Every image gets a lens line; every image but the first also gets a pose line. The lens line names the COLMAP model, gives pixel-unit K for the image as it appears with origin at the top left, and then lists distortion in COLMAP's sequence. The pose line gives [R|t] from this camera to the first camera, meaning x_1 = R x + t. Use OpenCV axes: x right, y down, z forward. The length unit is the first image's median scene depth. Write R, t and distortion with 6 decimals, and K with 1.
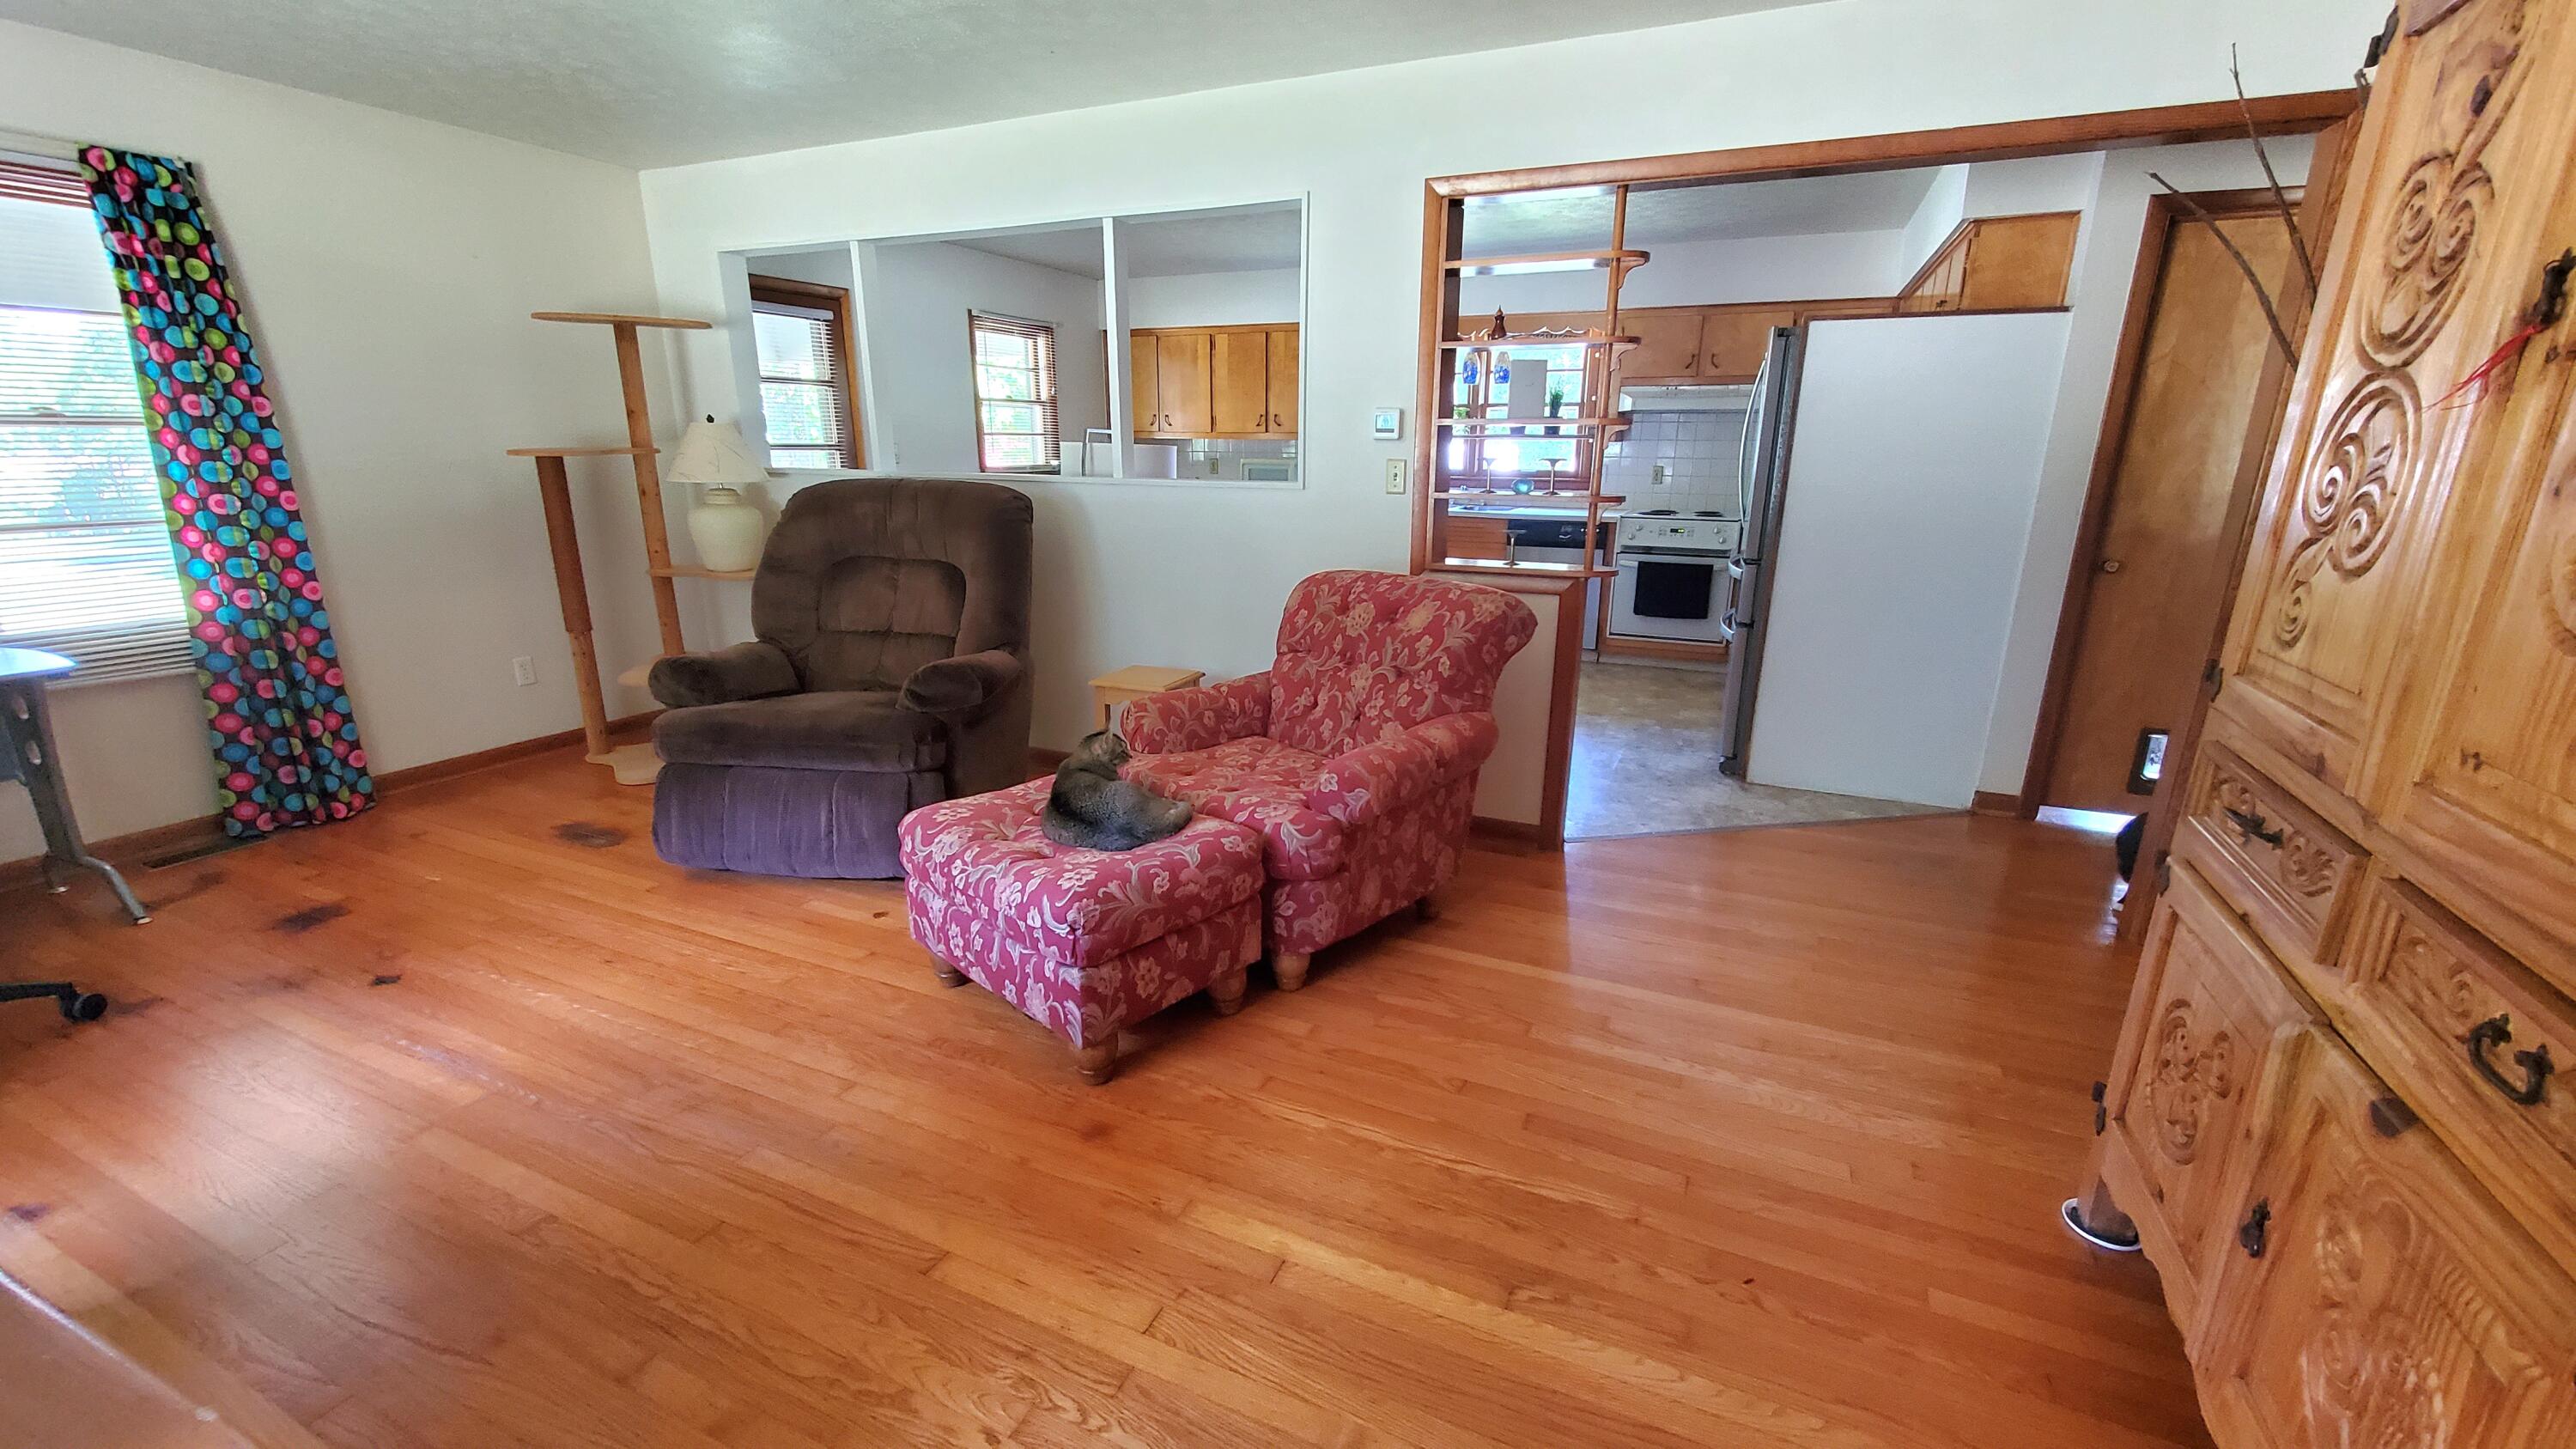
lens RADIAL K [[1040.9, 0, 1288.0], [0, 1040.9, 731.0], [0, 0, 1]] dist [0.001196, 0.000044]
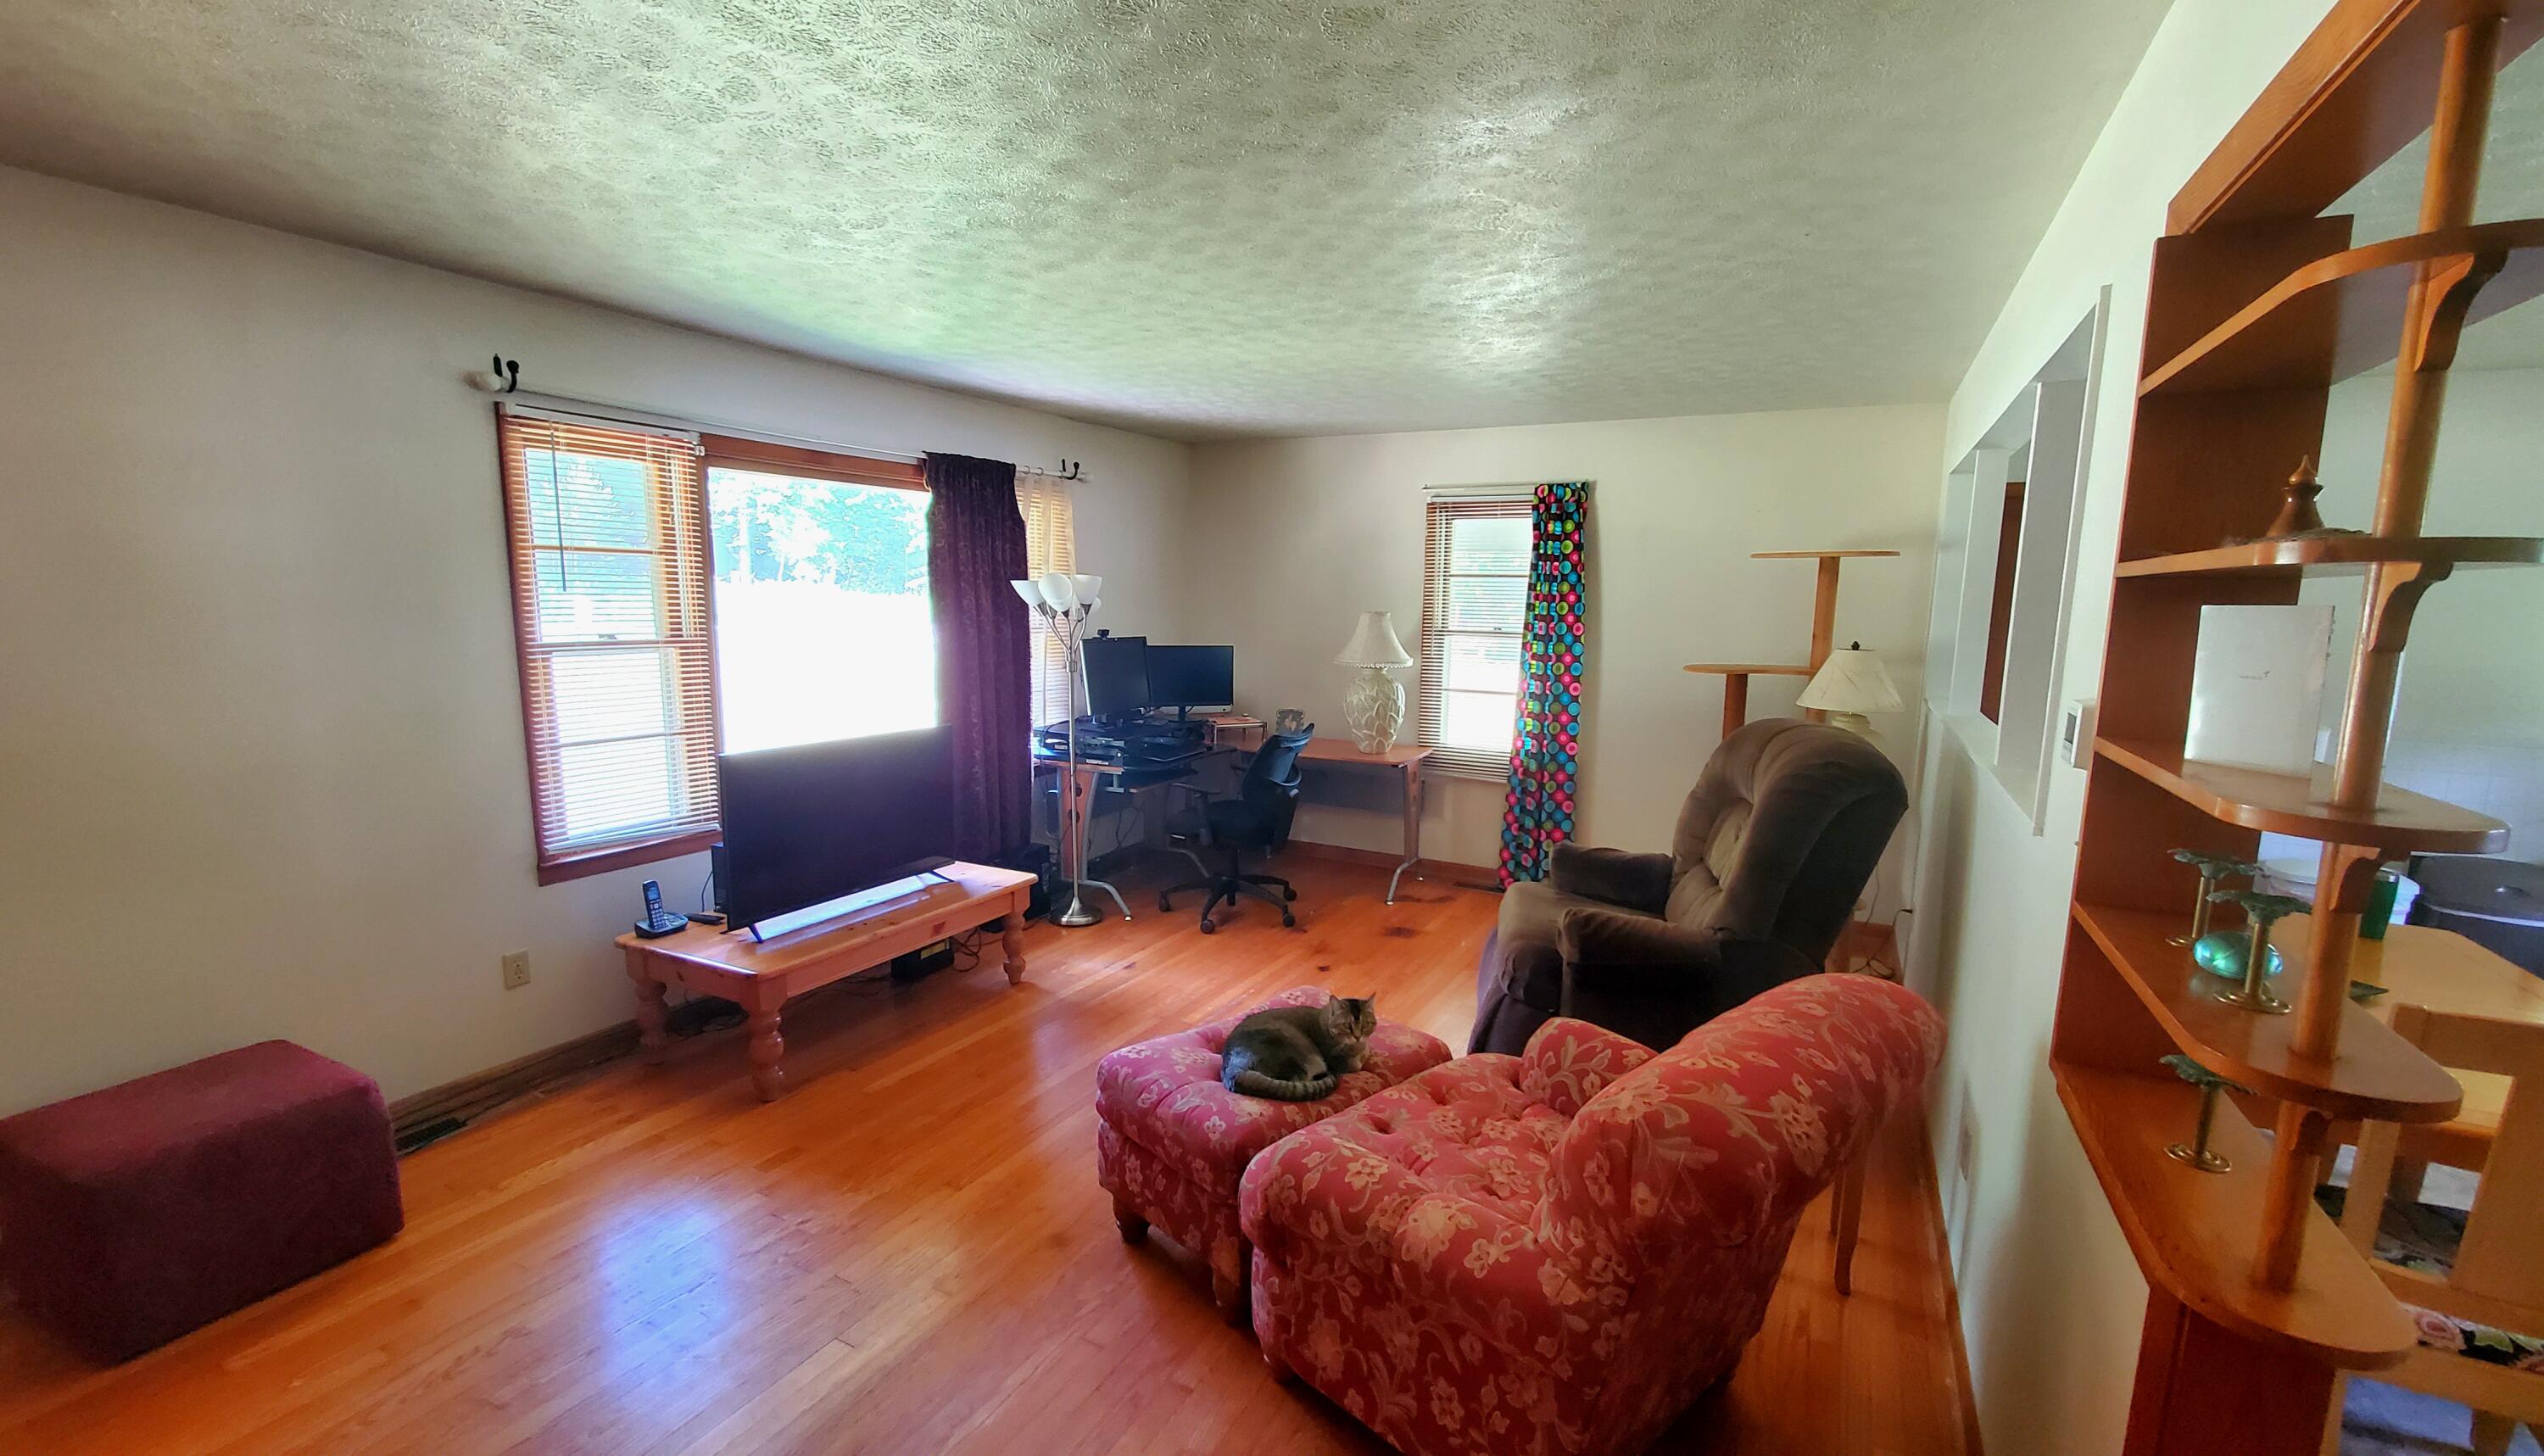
lens RADIAL K [[1019.5, 0, 1277.7], [0, 1019.5, 735.6], [0, 0, 1]] dist [-0.000622, -0.000017]
pose [[-0.057716, 0.134297, -0.989259, 0.576281], [-0.286314, 0.947059, 0.145273, -0.270851], [0.956396, 0.291623, -0.016209, 0.692395]]
